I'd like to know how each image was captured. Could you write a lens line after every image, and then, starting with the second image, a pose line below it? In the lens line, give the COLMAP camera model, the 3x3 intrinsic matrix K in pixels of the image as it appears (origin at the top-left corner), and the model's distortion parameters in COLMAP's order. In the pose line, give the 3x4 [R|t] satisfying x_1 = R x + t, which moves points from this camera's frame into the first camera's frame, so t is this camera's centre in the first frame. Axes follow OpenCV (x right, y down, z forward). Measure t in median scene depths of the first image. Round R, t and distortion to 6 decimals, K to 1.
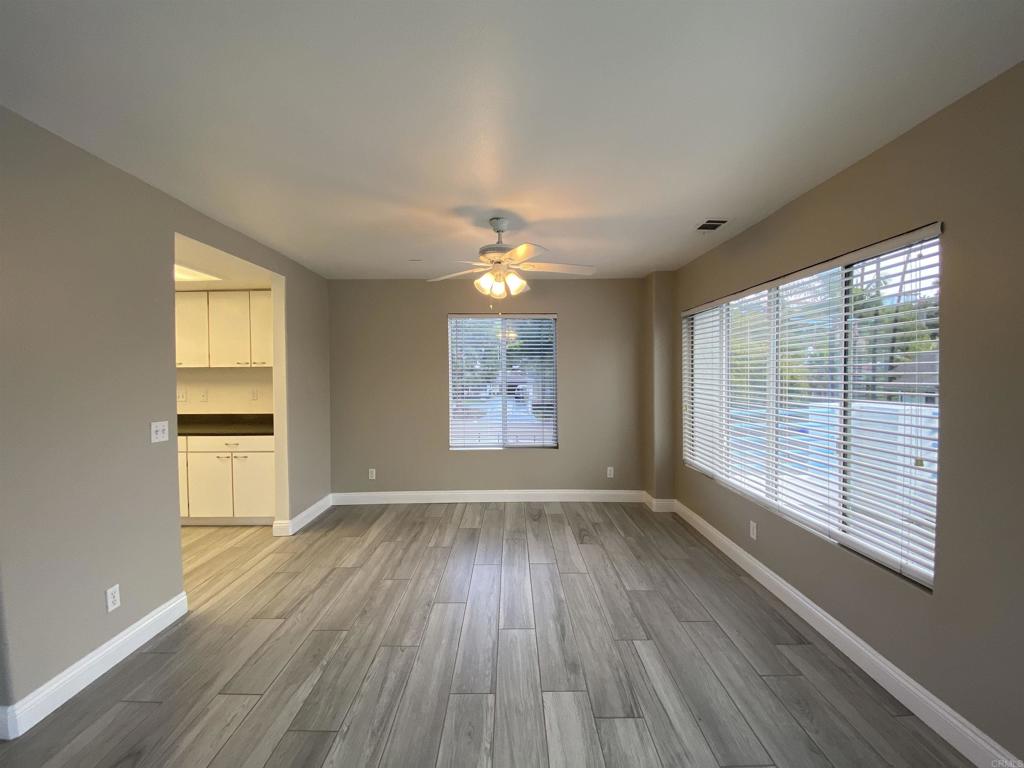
lens RADIAL K [[415.1, 0, 512.7], [0, 415.1, 375.5], [0, 0, 1]] dist [-0.032169, -0.002172]
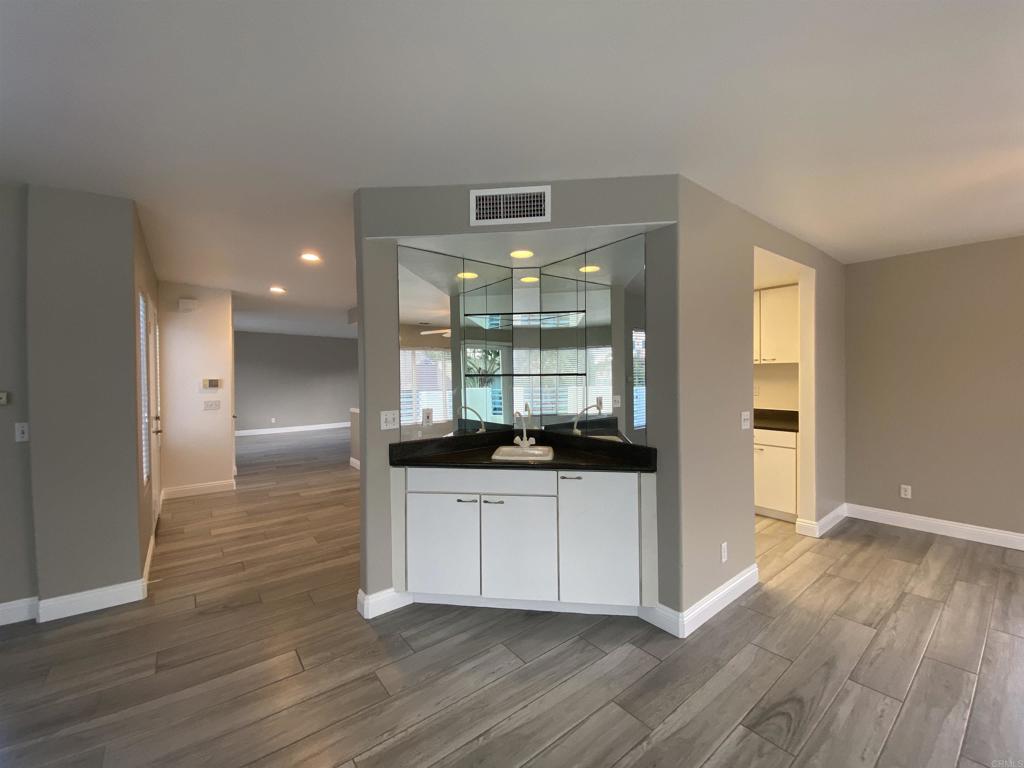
lens RADIAL K [[415.1, 0, 508.1], [0, 415.1, 385.7], [0, 0, 1]] dist [-0.032169, -0.002172]
pose [[0.594267, 0.037245, -0.803405, -0.226708], [-0.010331, 0.999198, 0.038680, 0.002625], [0.804202, -0.014686, 0.594175, -0.152792]]
